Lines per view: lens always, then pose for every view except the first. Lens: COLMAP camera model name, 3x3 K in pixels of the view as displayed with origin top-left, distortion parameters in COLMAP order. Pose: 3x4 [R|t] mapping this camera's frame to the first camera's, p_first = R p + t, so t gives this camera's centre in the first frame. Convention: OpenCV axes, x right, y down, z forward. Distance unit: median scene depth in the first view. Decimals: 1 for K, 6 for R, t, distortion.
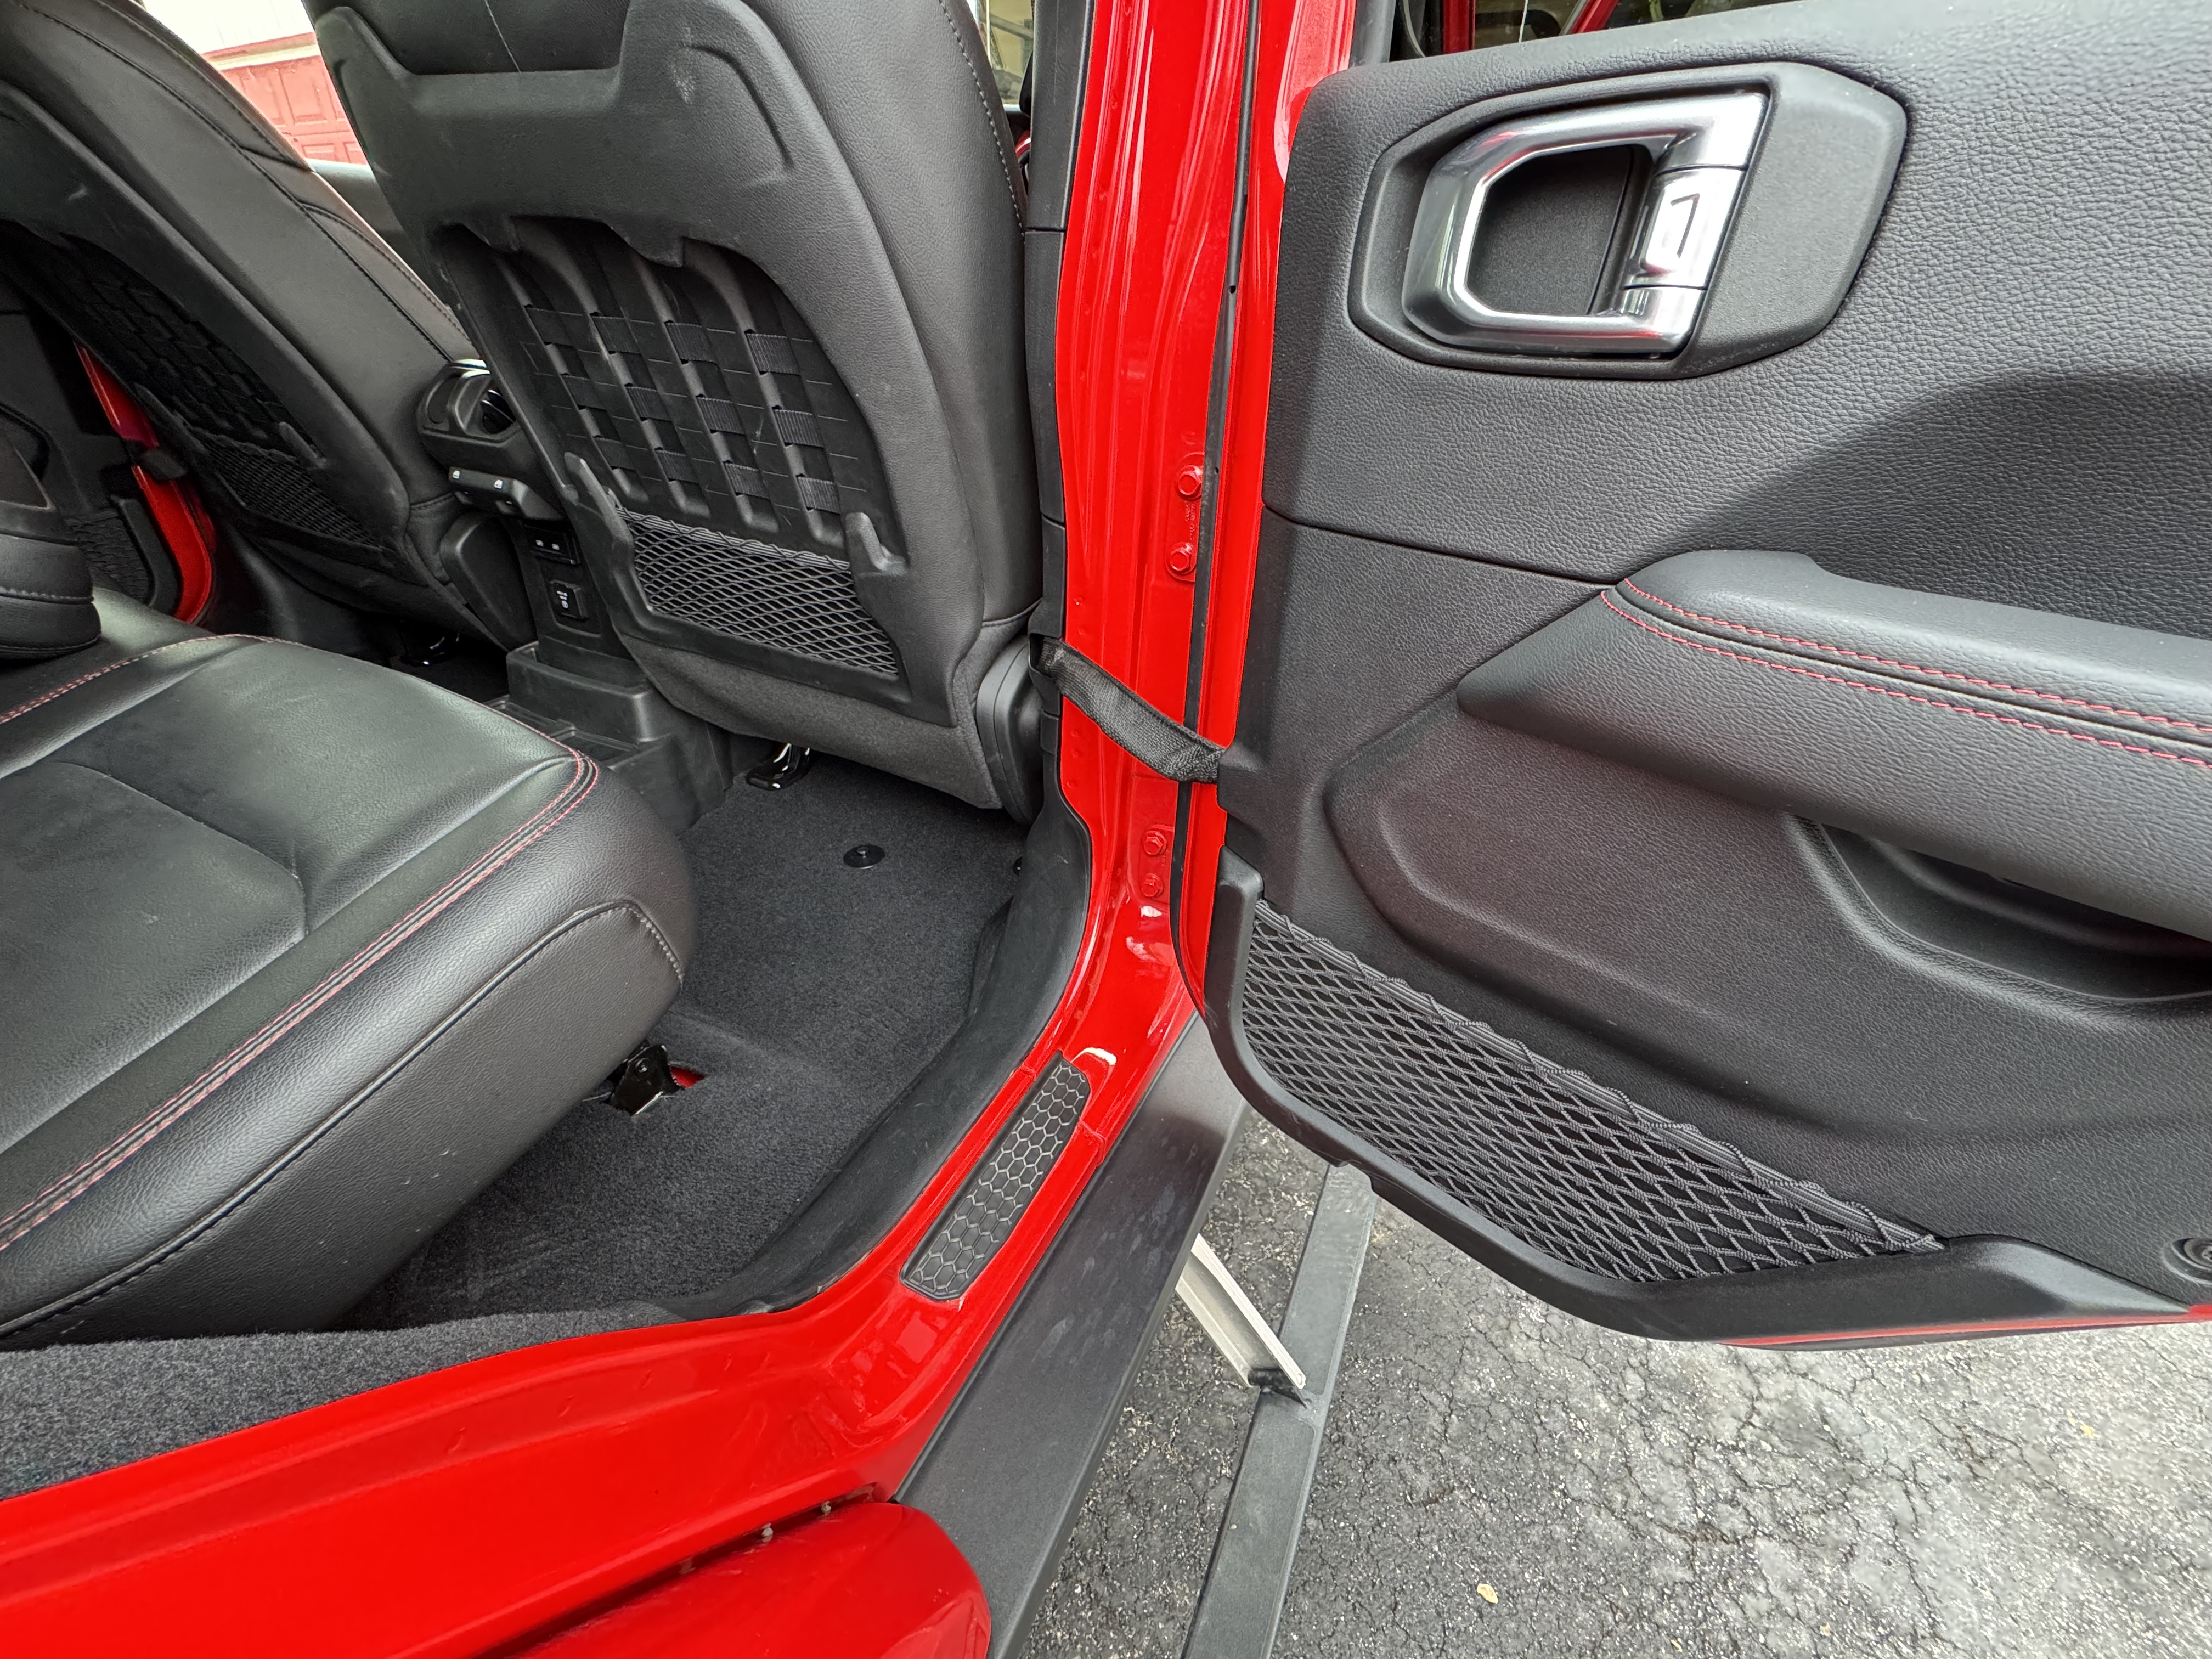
lens RADIAL K [[907.9, 0, 1114.8], [0, 907.9, 828.5], [0, 0, 1]] dist [-0.003651, 0.000152]
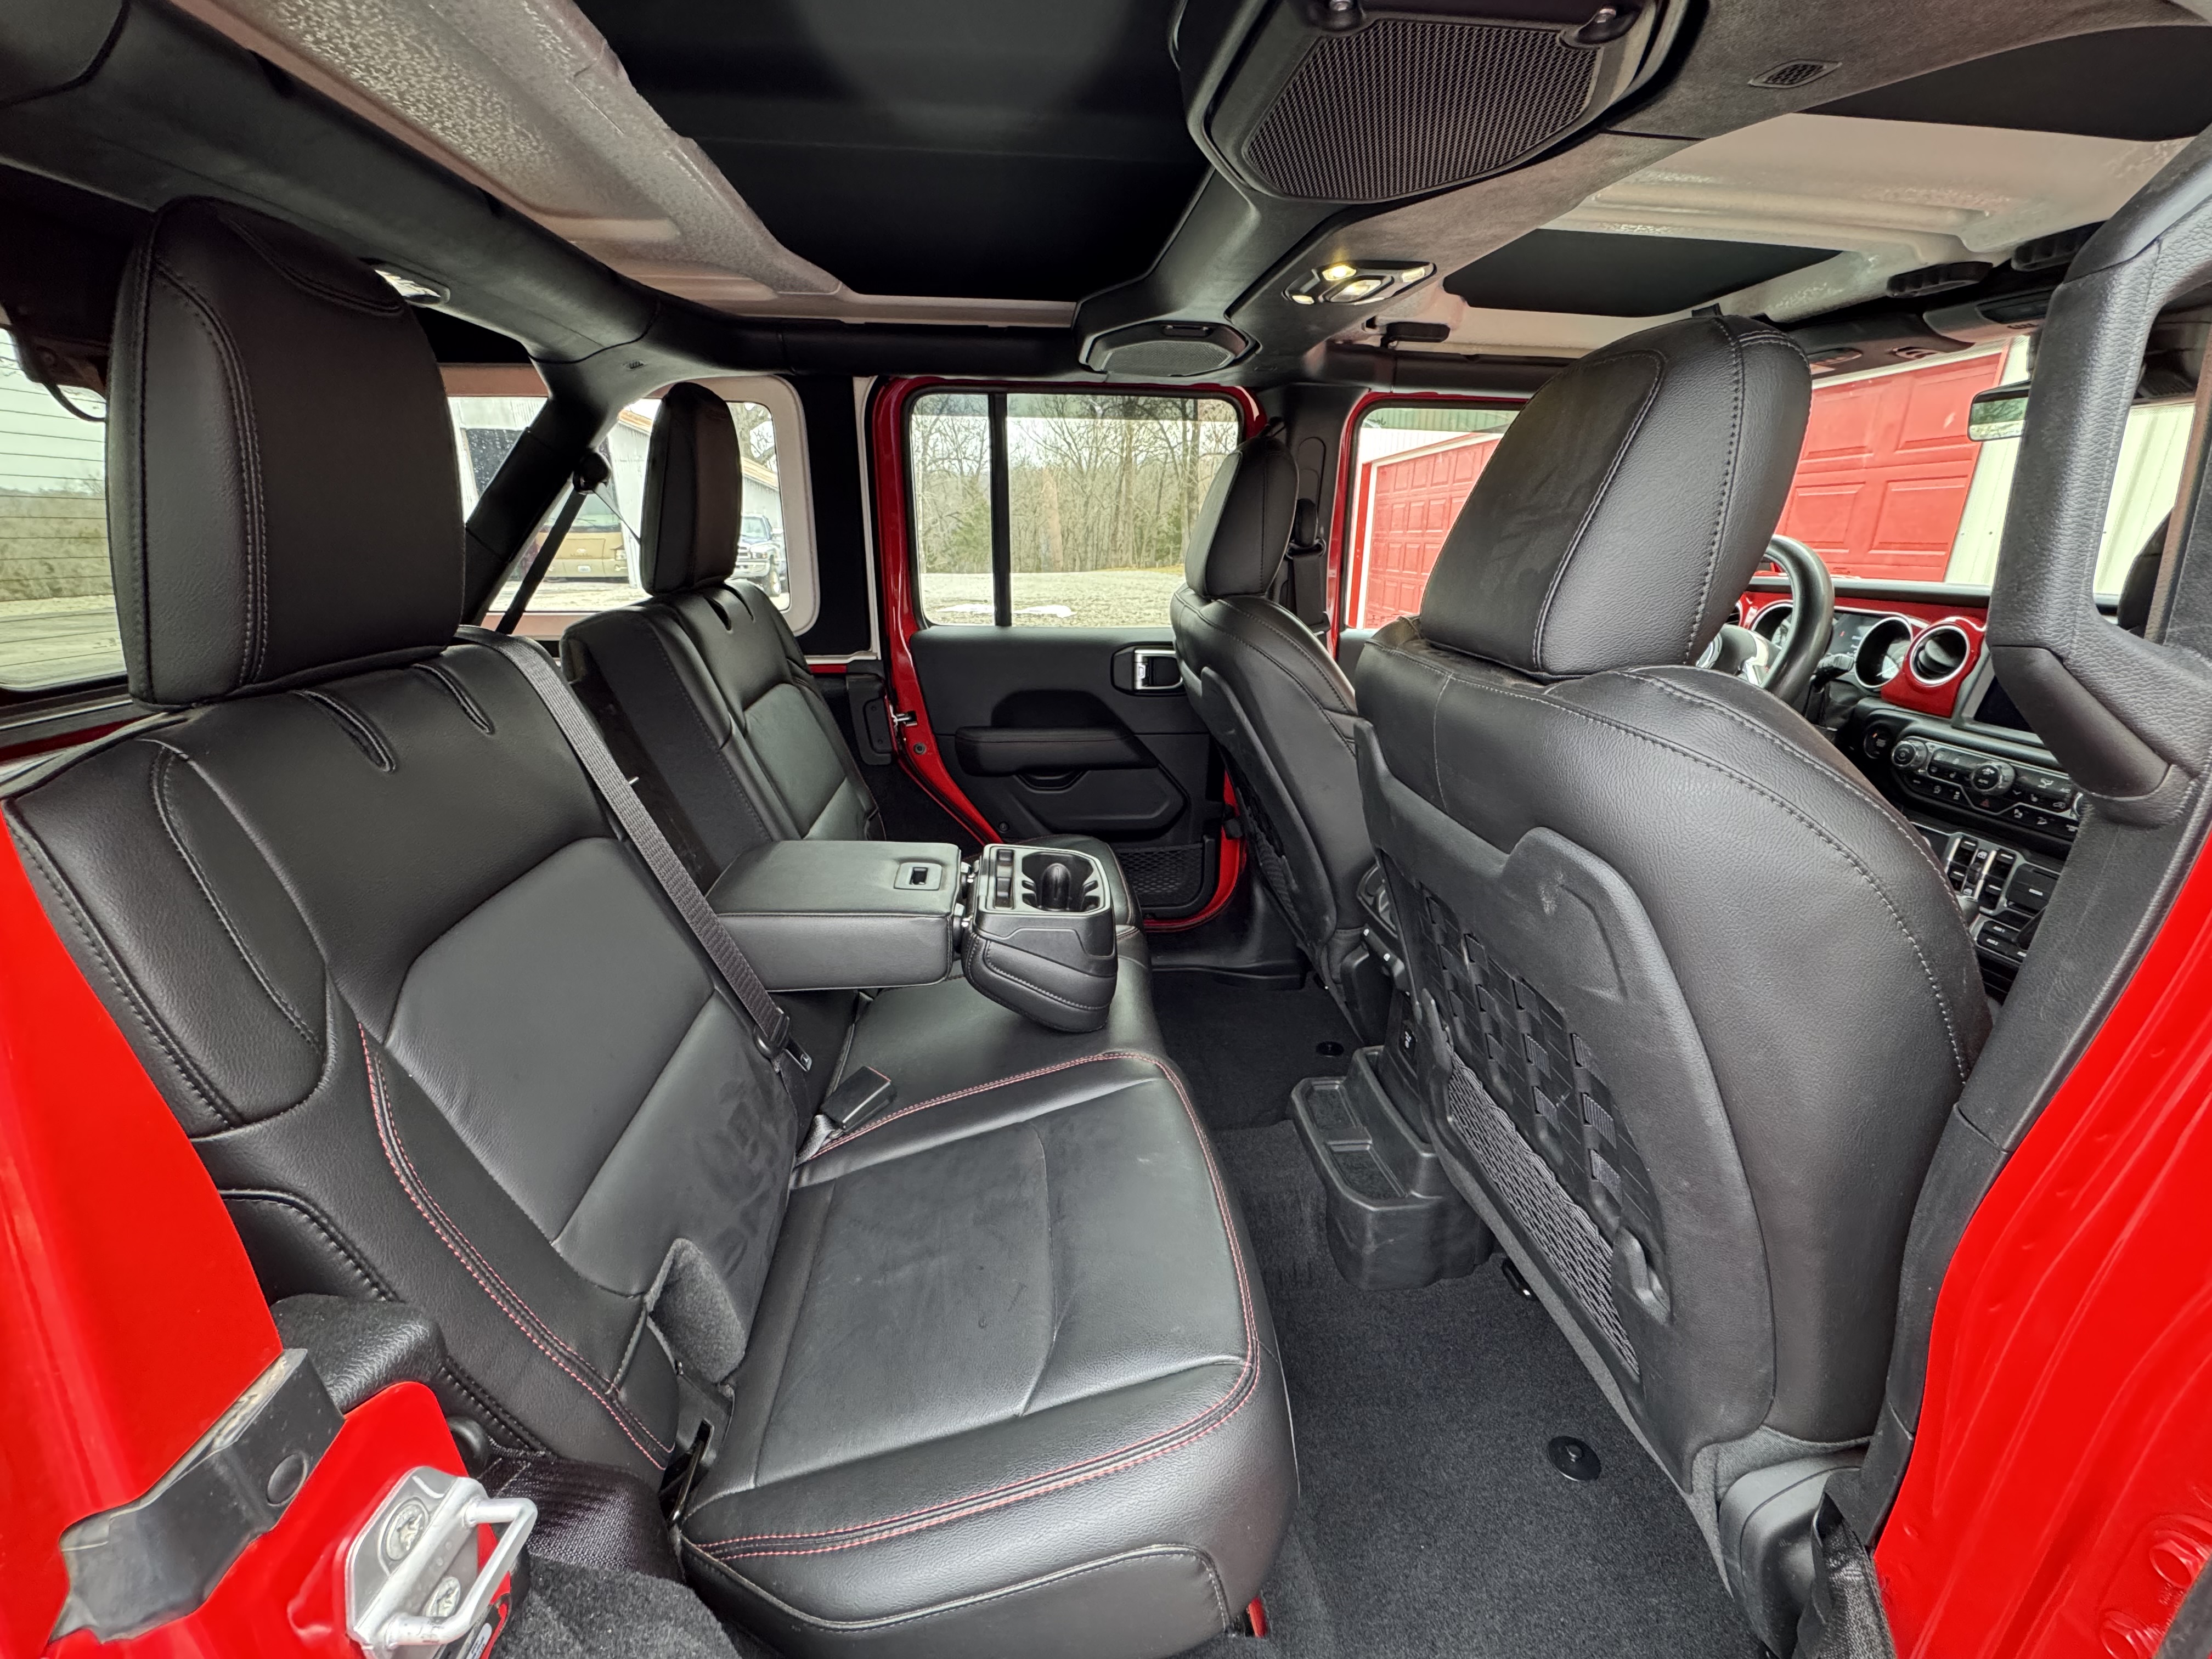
lens RADIAL K [[907.9, 0, 1102.3], [0, 907.9, 842.0], [0, 0, 1]] dist [-0.003651, 0.000152]
pose [[0.536765, 0.228307, -0.812256, 0.058700], [-0.422114, 0.906219, -0.024229, -0.392160], [0.730550, 0.355870, 0.582798, -0.020571]]
